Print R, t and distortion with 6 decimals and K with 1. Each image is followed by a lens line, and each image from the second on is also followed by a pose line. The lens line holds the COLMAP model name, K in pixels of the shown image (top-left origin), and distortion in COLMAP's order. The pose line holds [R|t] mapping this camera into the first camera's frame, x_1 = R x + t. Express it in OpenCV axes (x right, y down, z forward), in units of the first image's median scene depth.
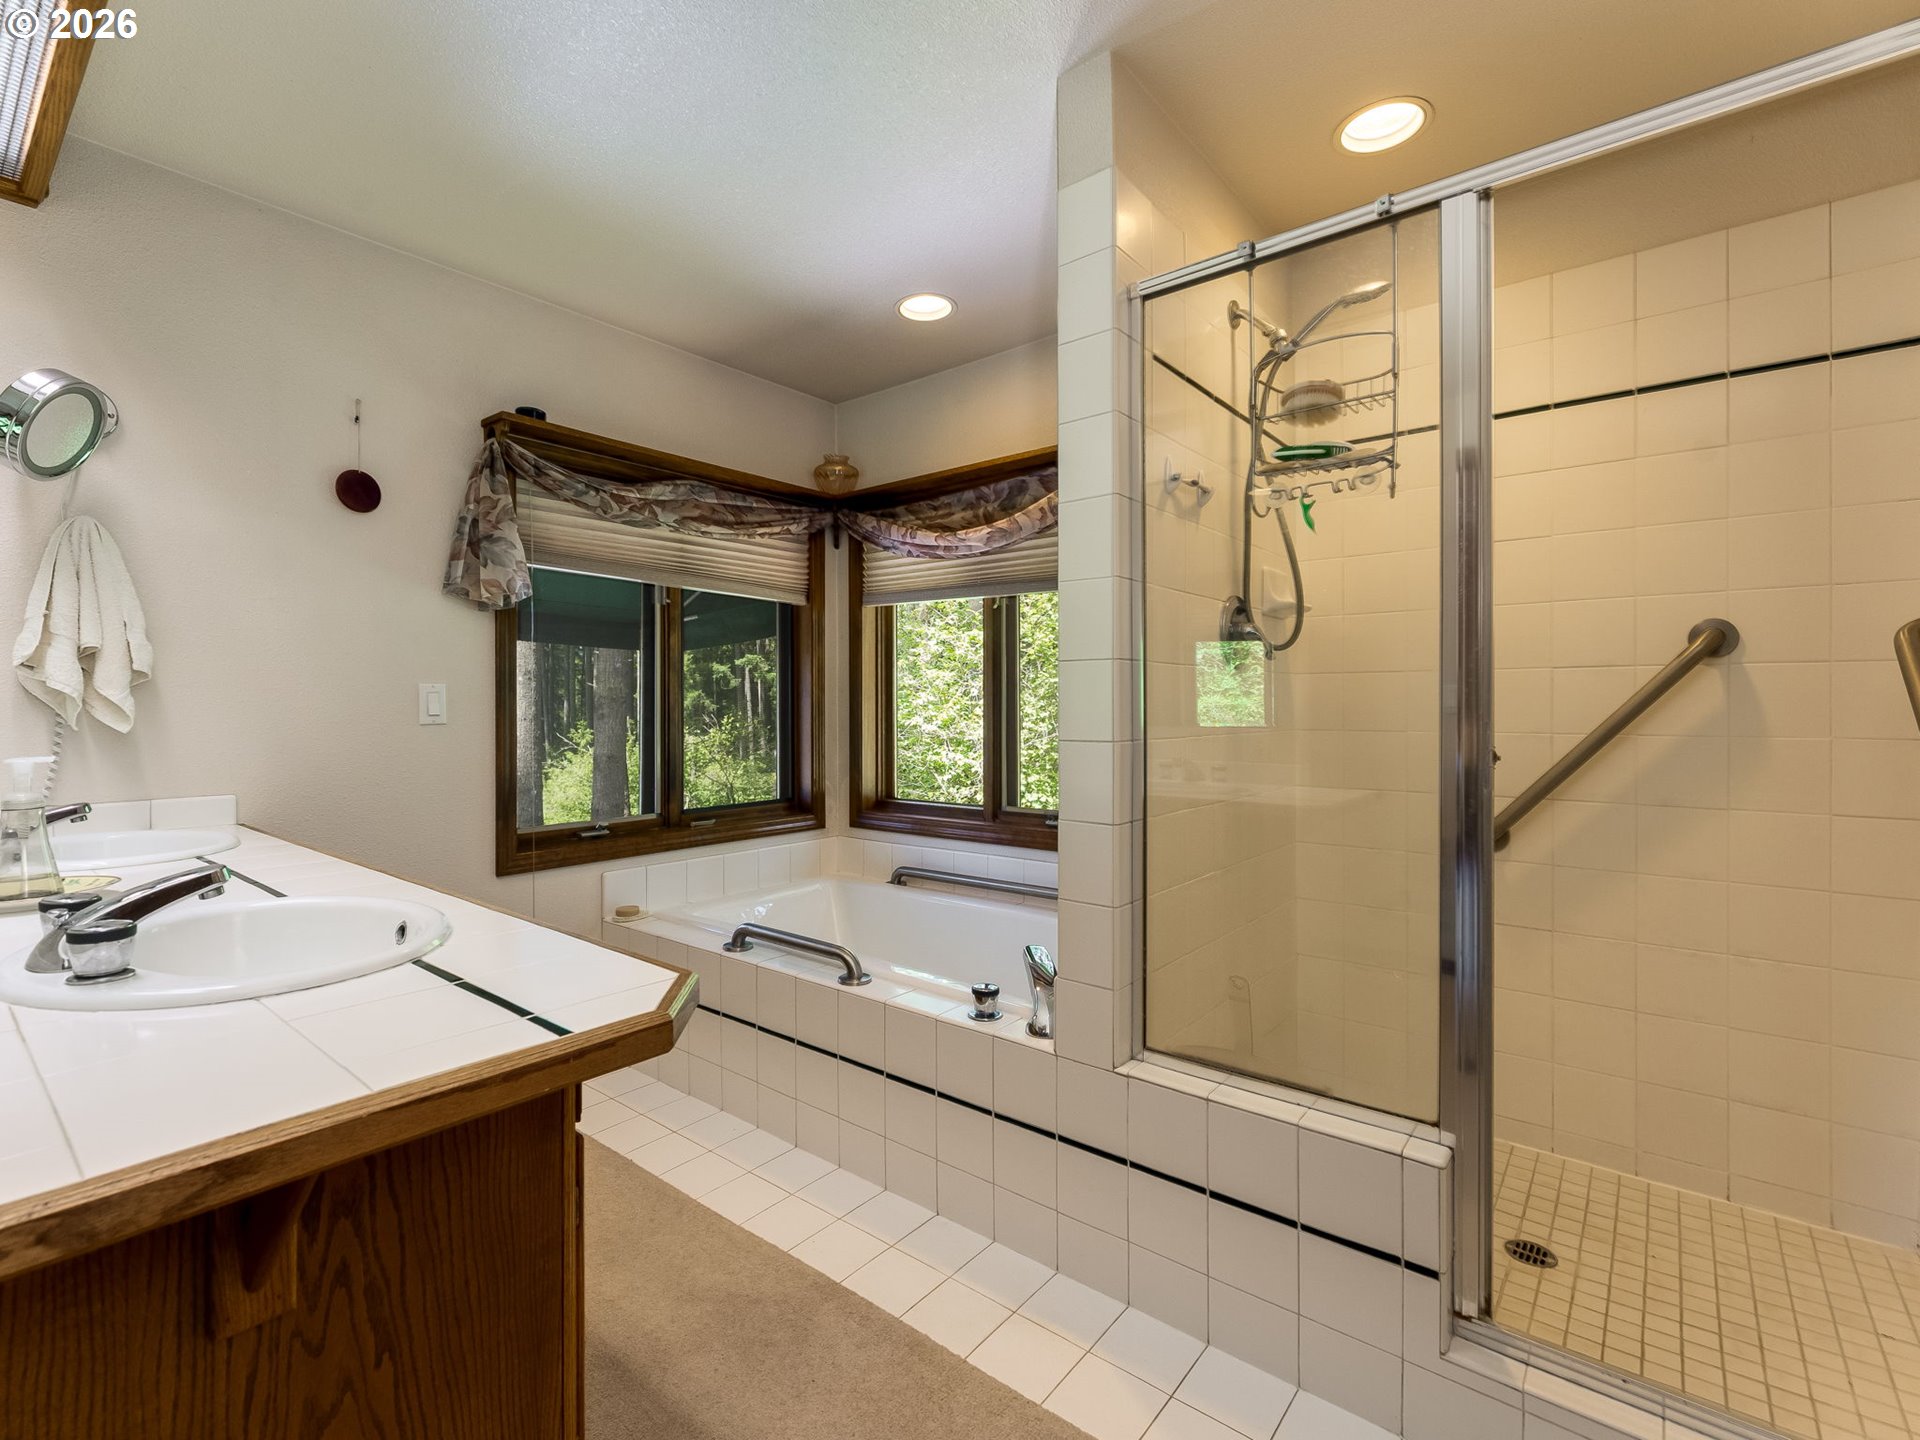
lens RADIAL K [[898.1, 0, 946.9], [0, 898.1, 719.5], [0, 0, 1]] dist [-0.002381, -0.000208]
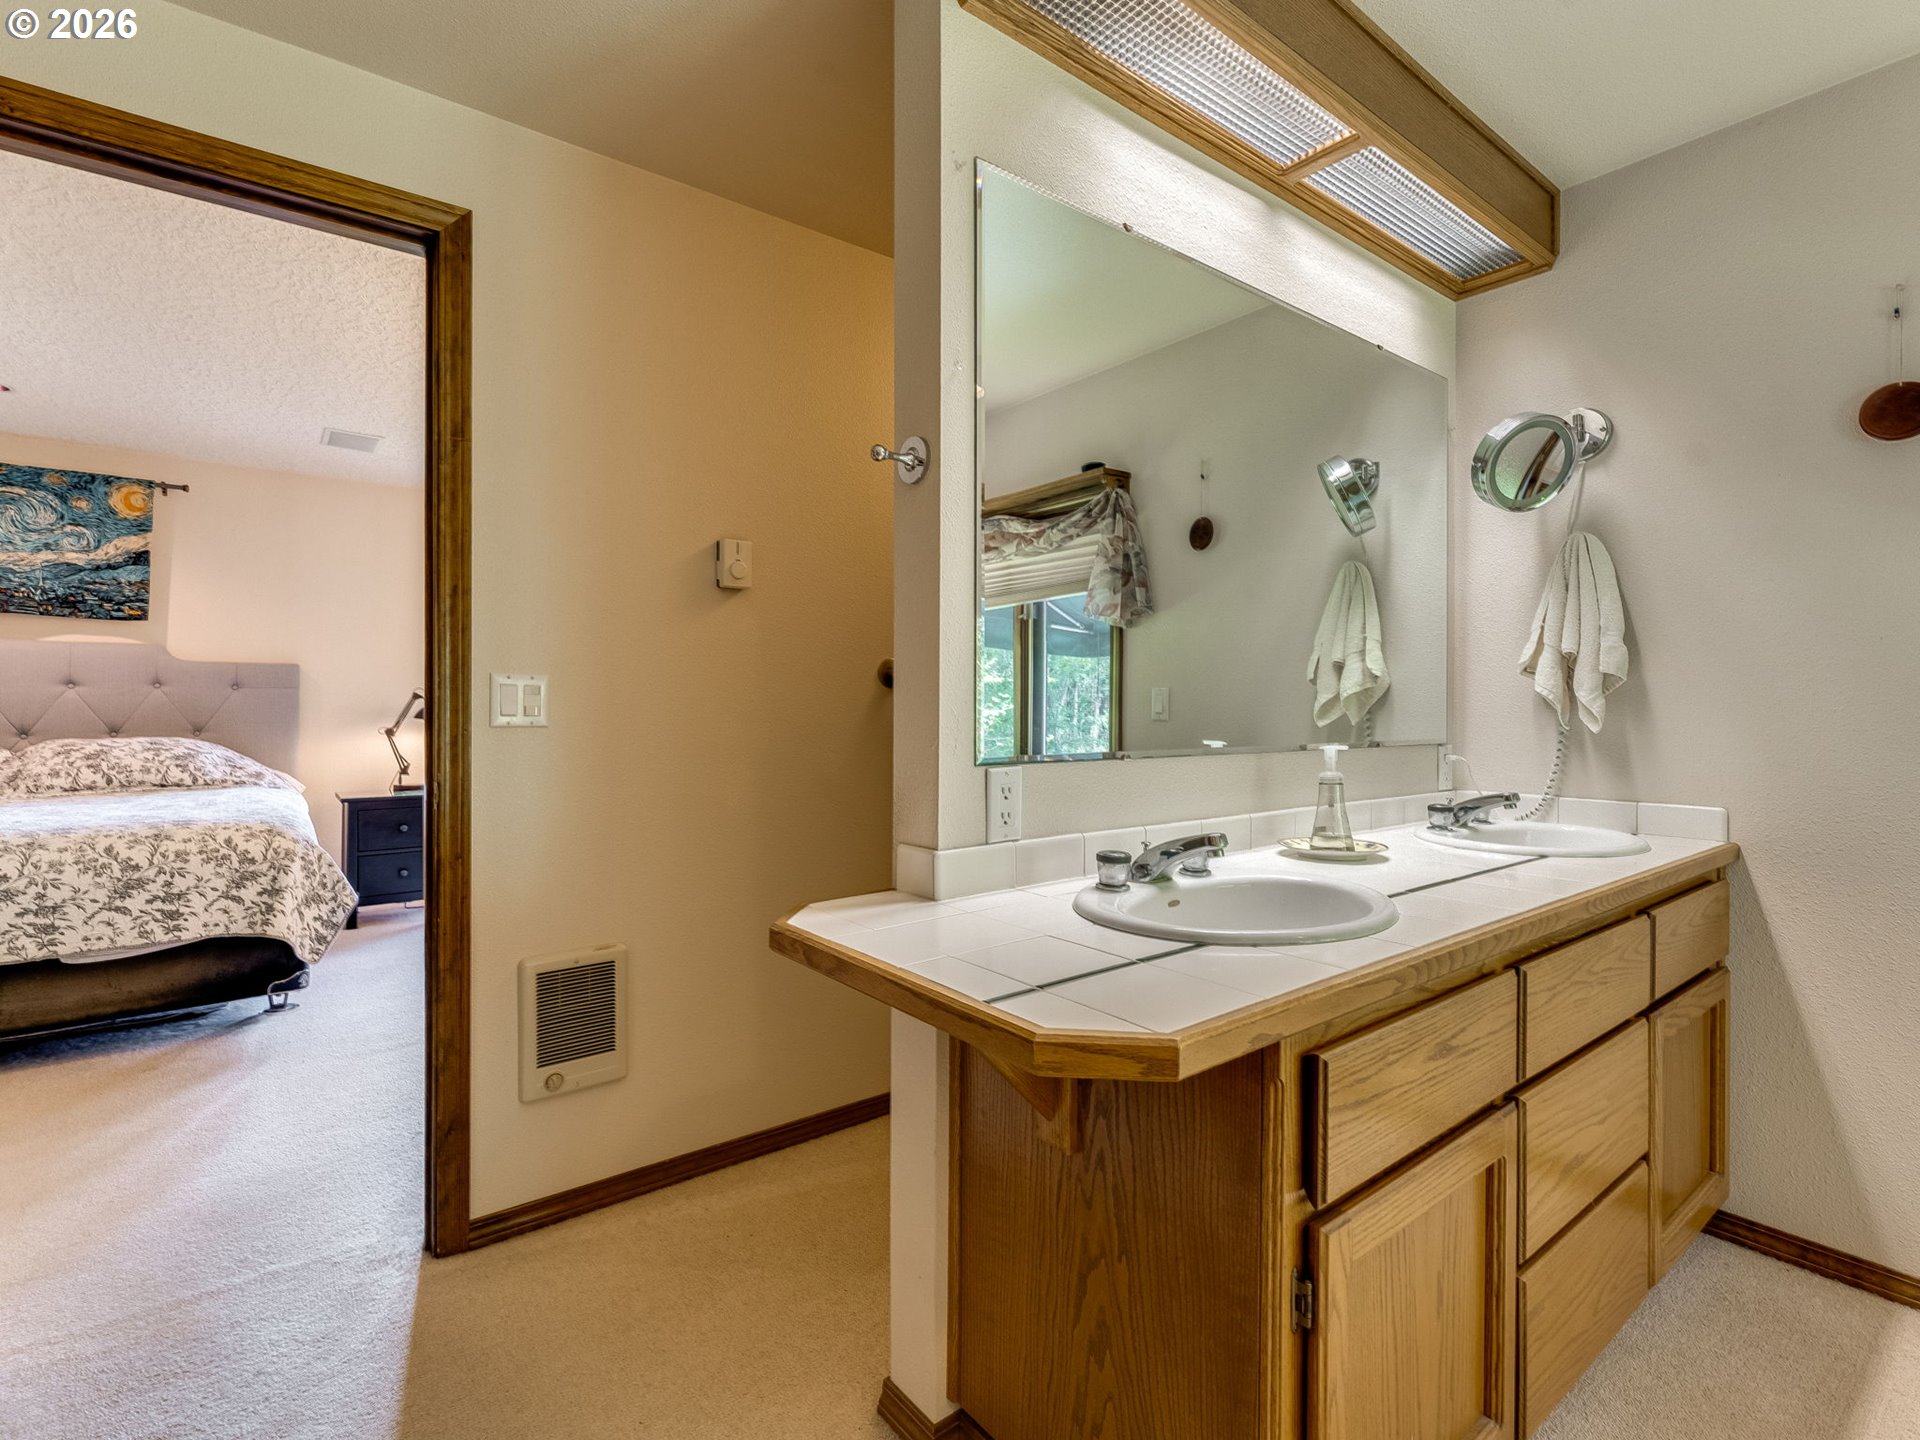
lens RADIAL K [[898.1, 0, 946.9], [0, 898.1, 719.5], [0, 0, 1]] dist [-0.002381, -0.000208]
pose [[-0.229363, 0.014979, -0.973226, 0.306410], [-0.016964, 0.999668, 0.019384, -0.007730], [0.973193, 0.020956, -0.229032, 0.562064]]
